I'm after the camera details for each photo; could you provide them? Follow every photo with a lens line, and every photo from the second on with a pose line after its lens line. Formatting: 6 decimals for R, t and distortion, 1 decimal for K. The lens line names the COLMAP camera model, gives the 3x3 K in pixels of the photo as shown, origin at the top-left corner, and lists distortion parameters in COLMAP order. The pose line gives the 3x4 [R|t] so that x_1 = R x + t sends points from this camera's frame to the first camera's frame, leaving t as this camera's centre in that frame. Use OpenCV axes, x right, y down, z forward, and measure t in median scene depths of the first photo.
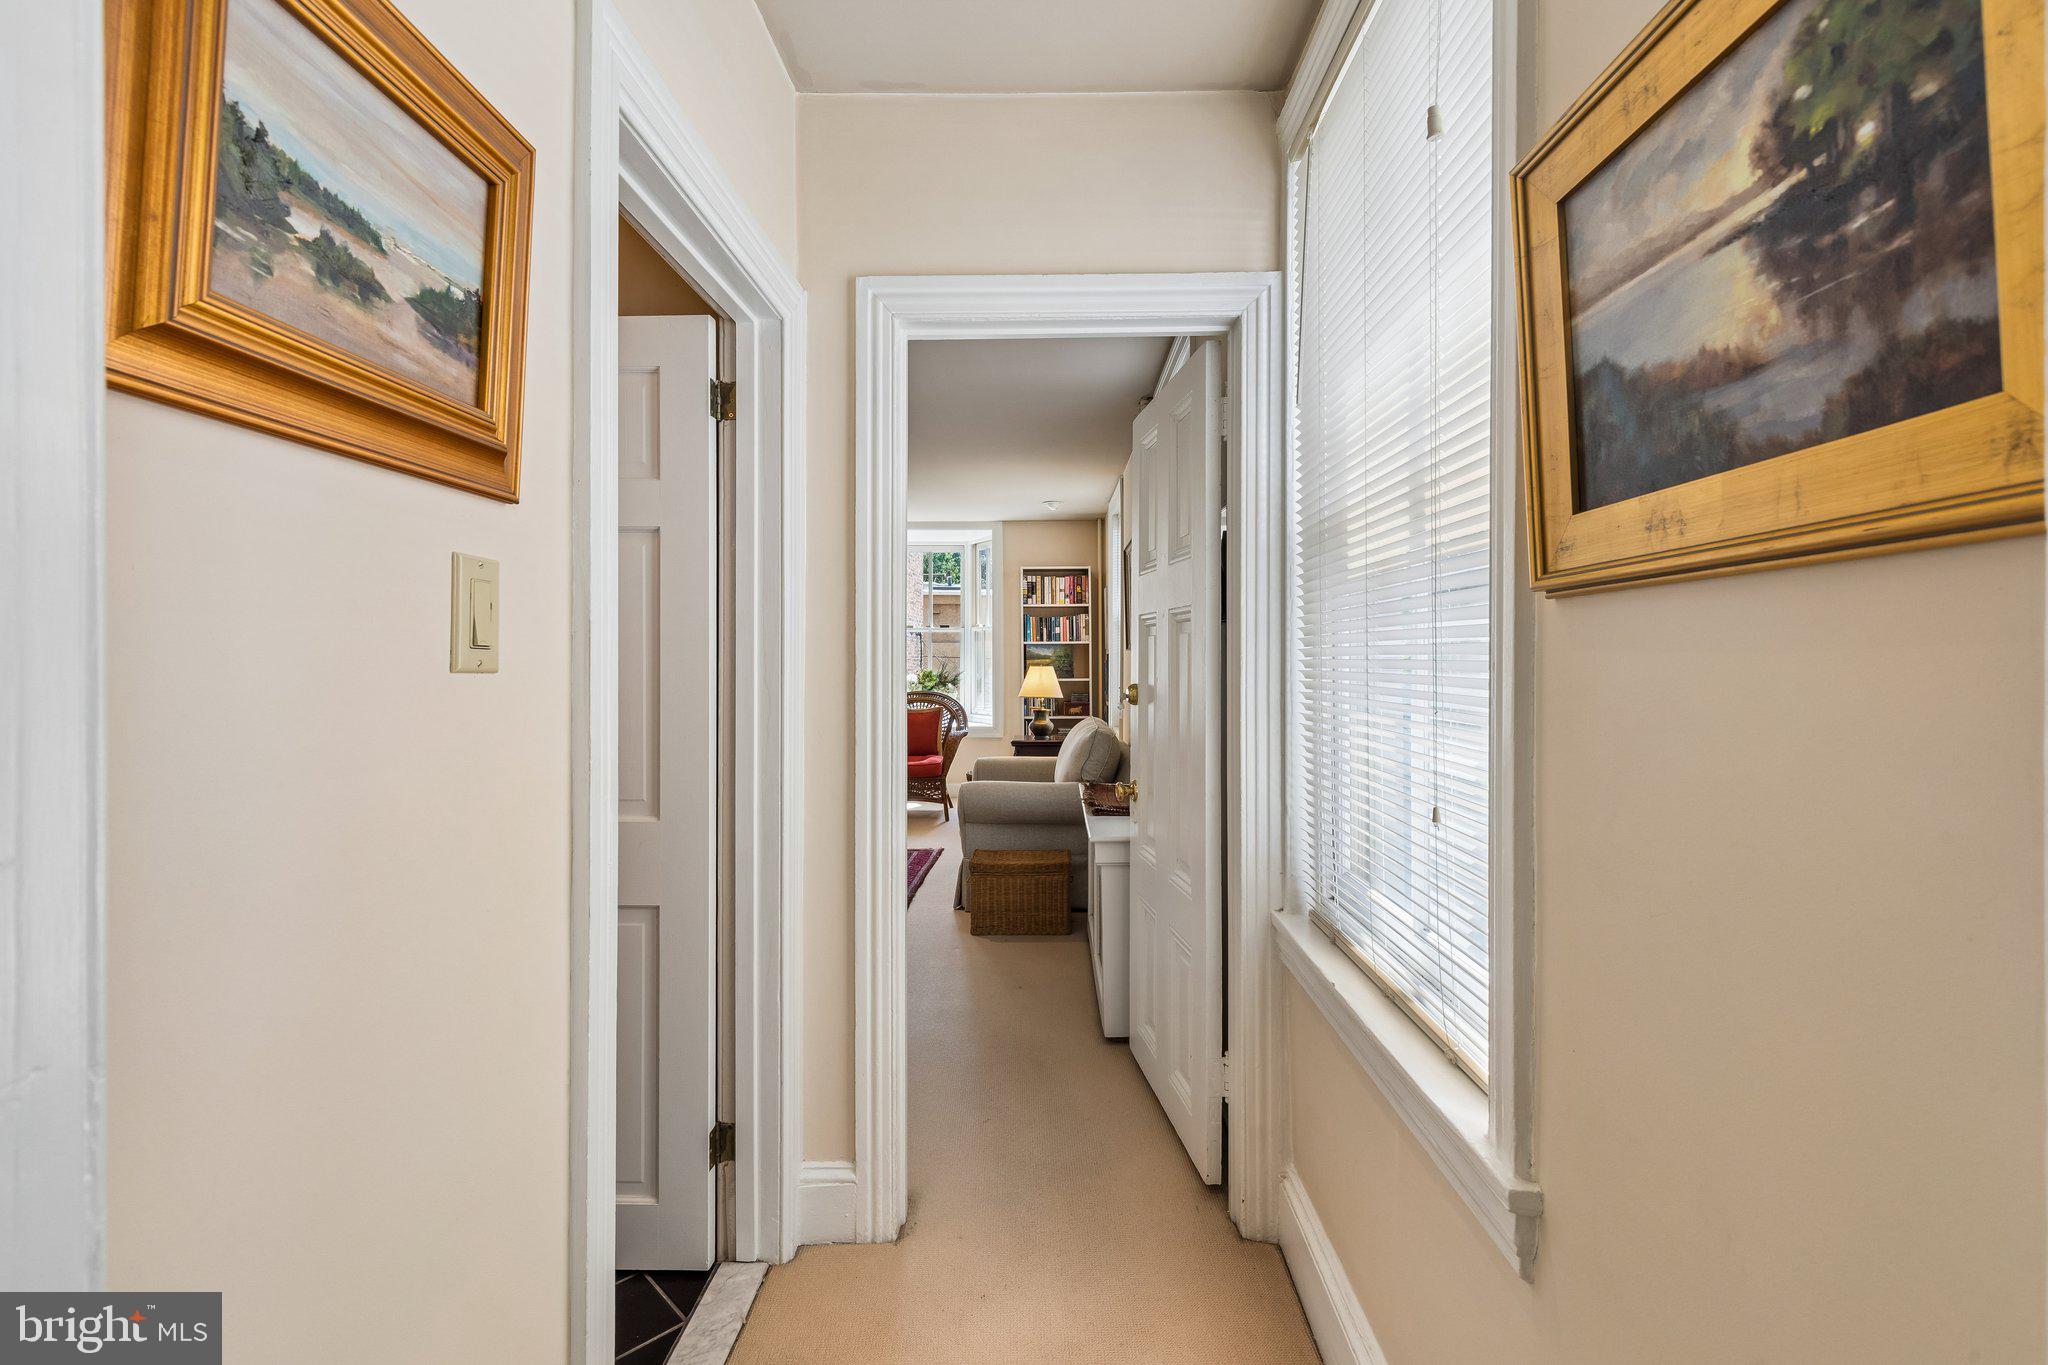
lens RADIAL K [[930.8, 0, 1025.4], [0, 930.8, 666.6], [0, 0, 1]] dist [0.009246, -0.003193]
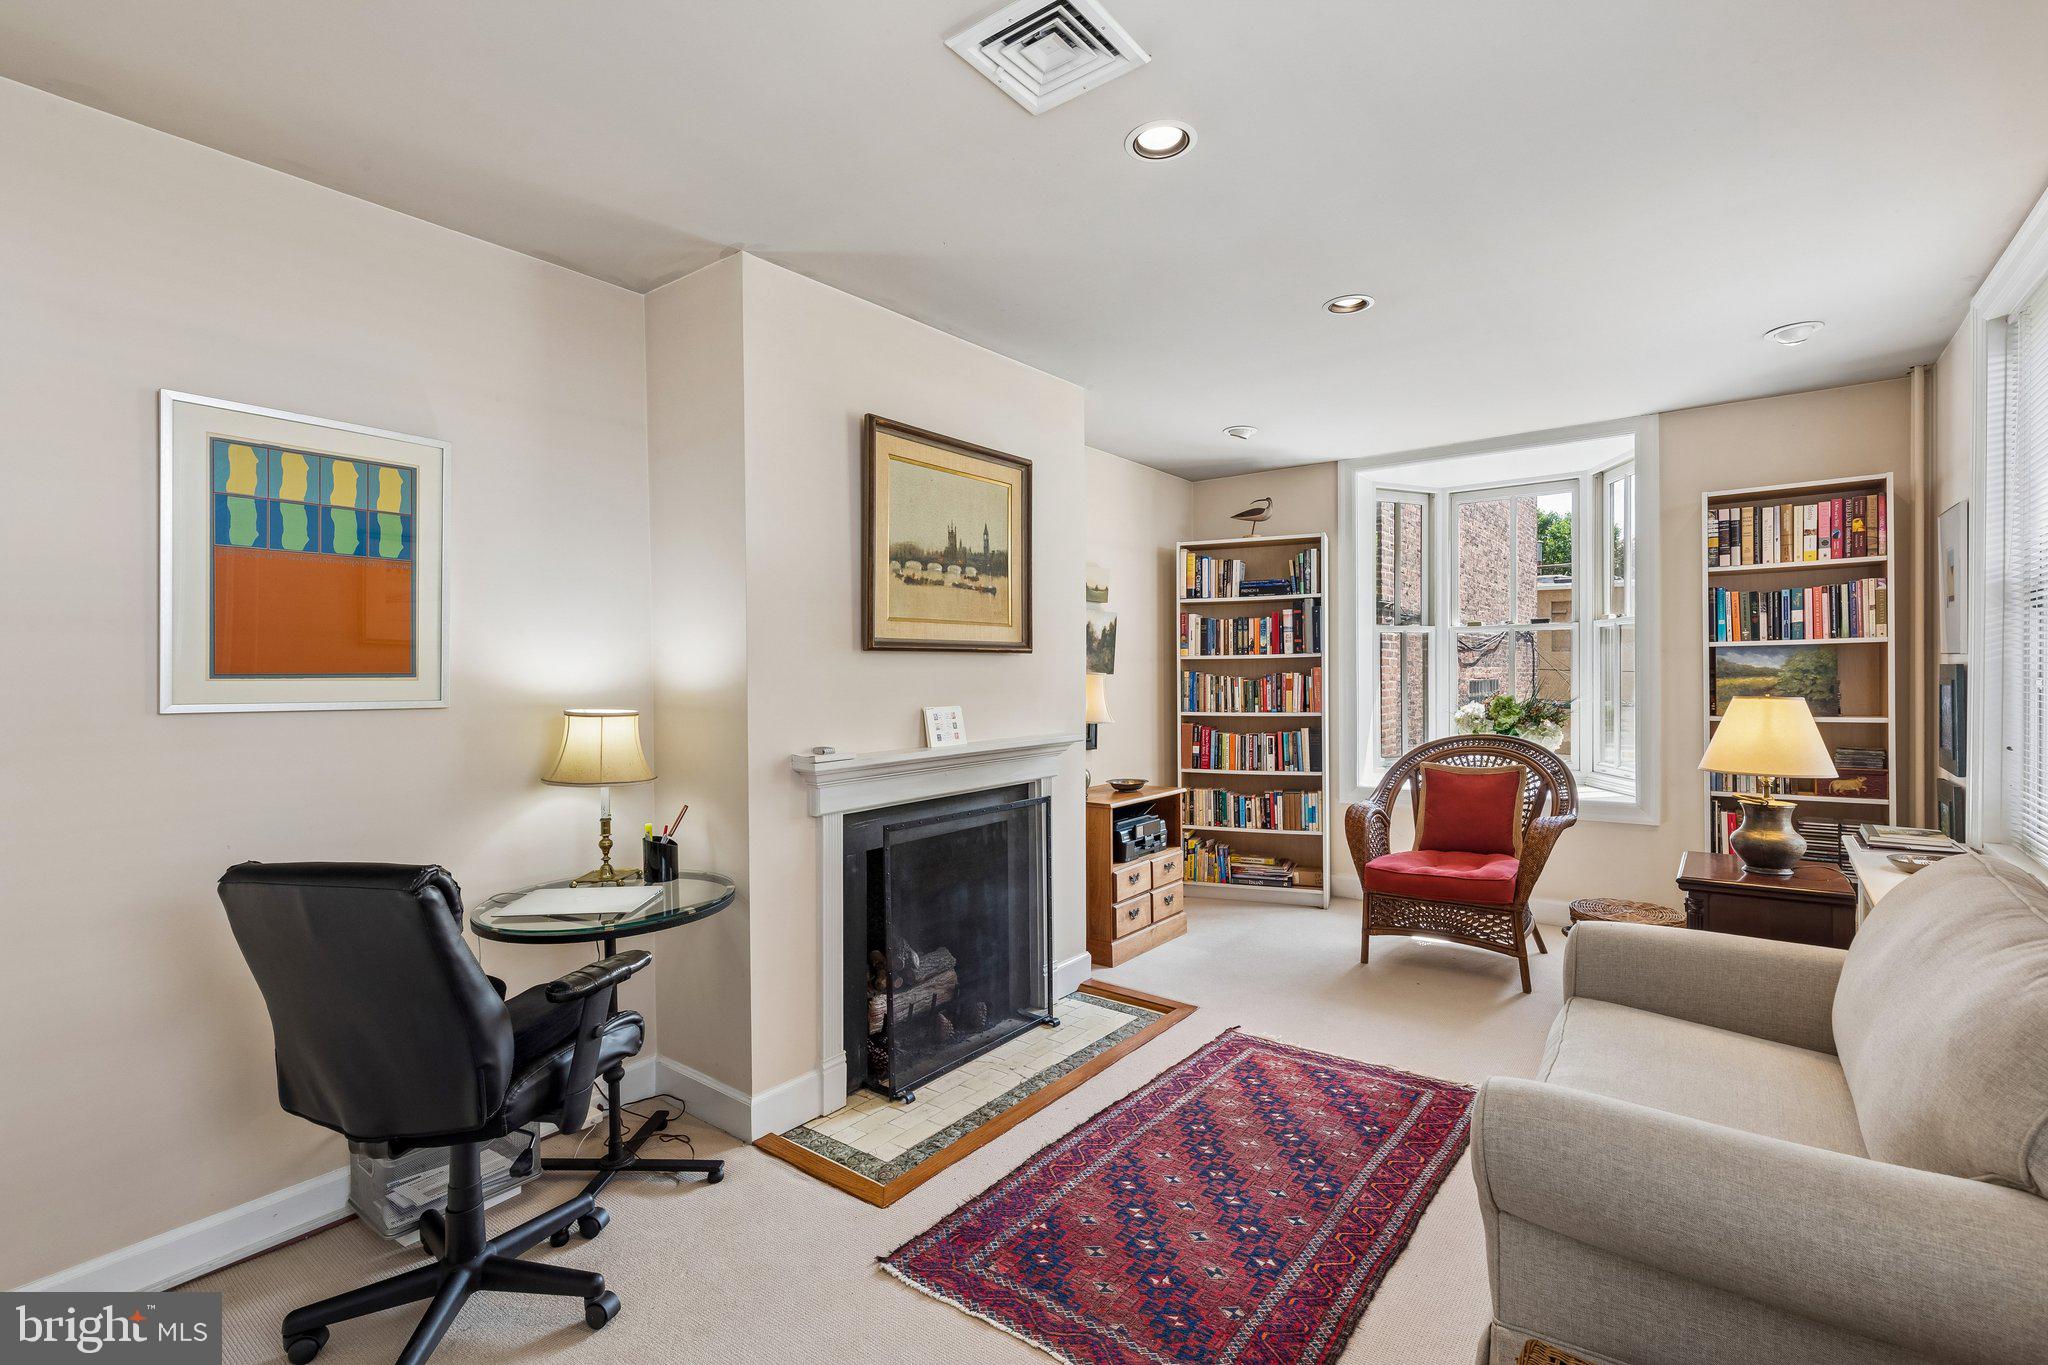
lens RADIAL K [[930.8, 0, 1017.3], [0, 930.8, 688.4], [0, 0, 1]] dist [0.009246, -0.003193]
pose [[0.804409, -0.000941, -0.594076, -0.002888], [0.005800, 0.999964, 0.006269, -0.007197], [0.594048, -0.008488, 0.804385, 0.374496]]
